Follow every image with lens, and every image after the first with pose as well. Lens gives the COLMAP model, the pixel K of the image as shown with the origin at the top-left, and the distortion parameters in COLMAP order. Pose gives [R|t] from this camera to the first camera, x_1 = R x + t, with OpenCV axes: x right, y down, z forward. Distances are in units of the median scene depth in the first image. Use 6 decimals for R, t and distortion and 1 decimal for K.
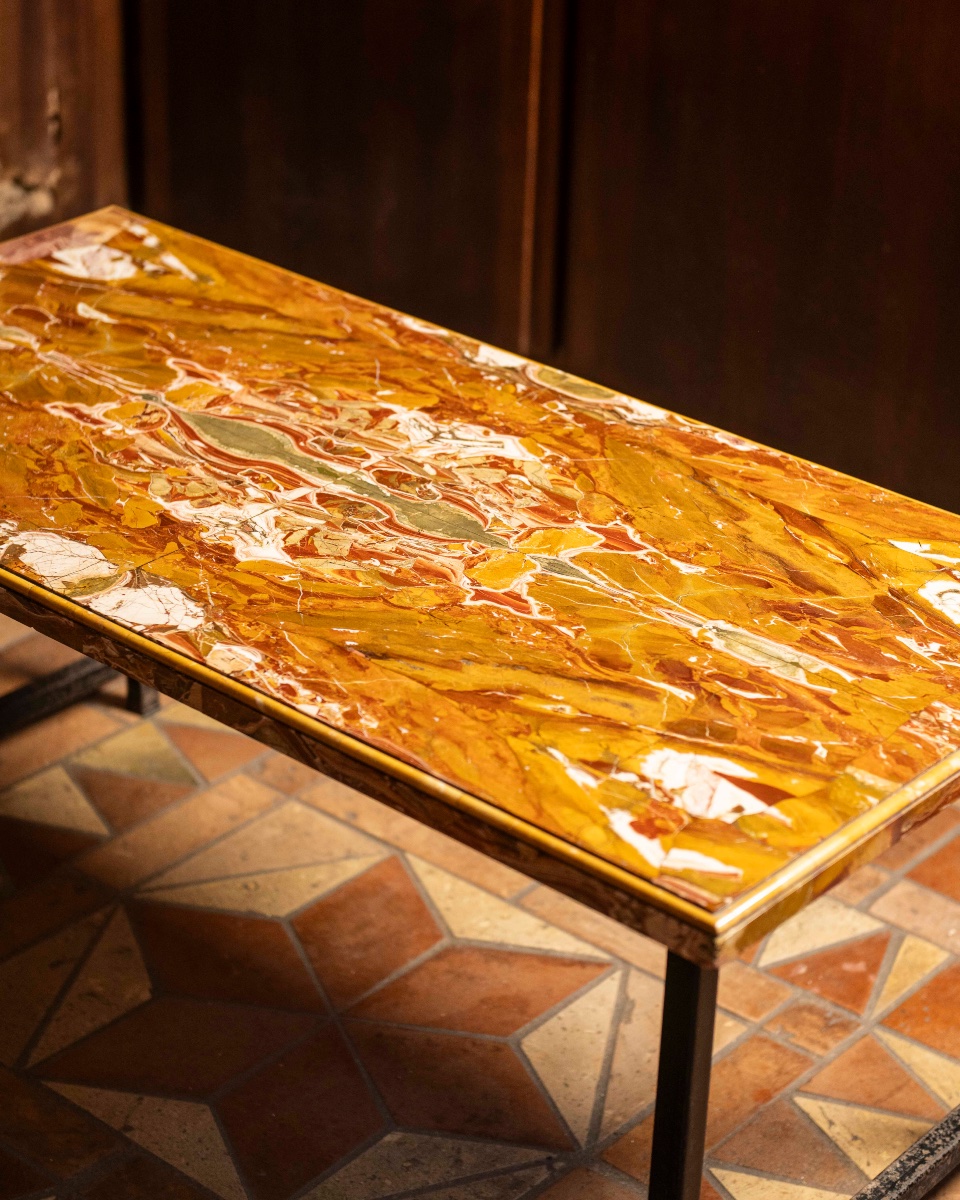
lens RADIAL K [[2726.5, 0, 482.2], [0, 2726.5, 602.1], [0, 0, 1]] dist [0.011854, 0.000000]
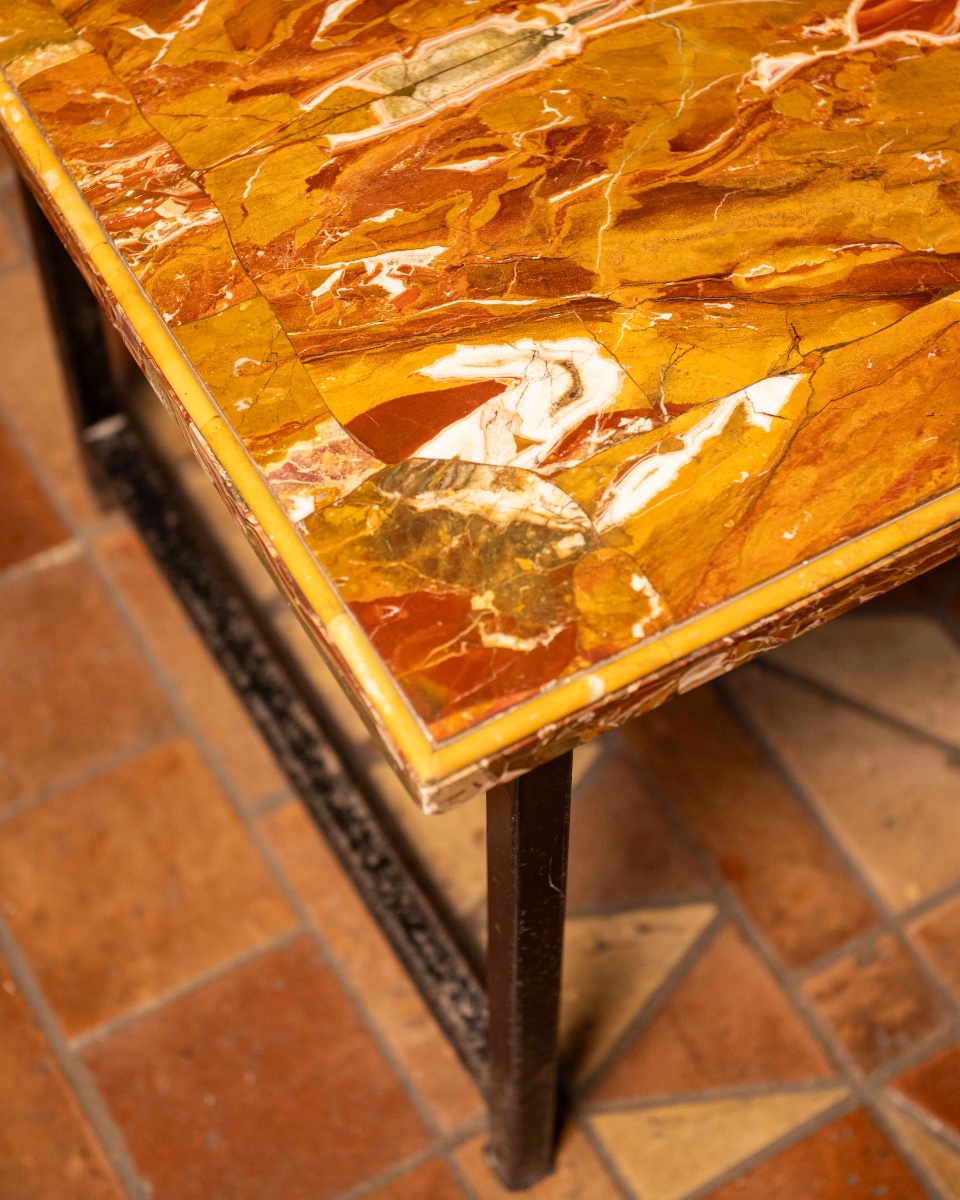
lens RADIAL K [[2502.7, 0, 470.8], [0, 2502.7, 538.6], [0, 0, 1]] dist [-0.011833, 0.000000]
pose [[-0.333112, 0.764822, -0.551438, 0.443711], [-0.445371, 0.387855, 0.806978, -0.355225], [0.831073, 0.514408, 0.211430, 0.846889]]
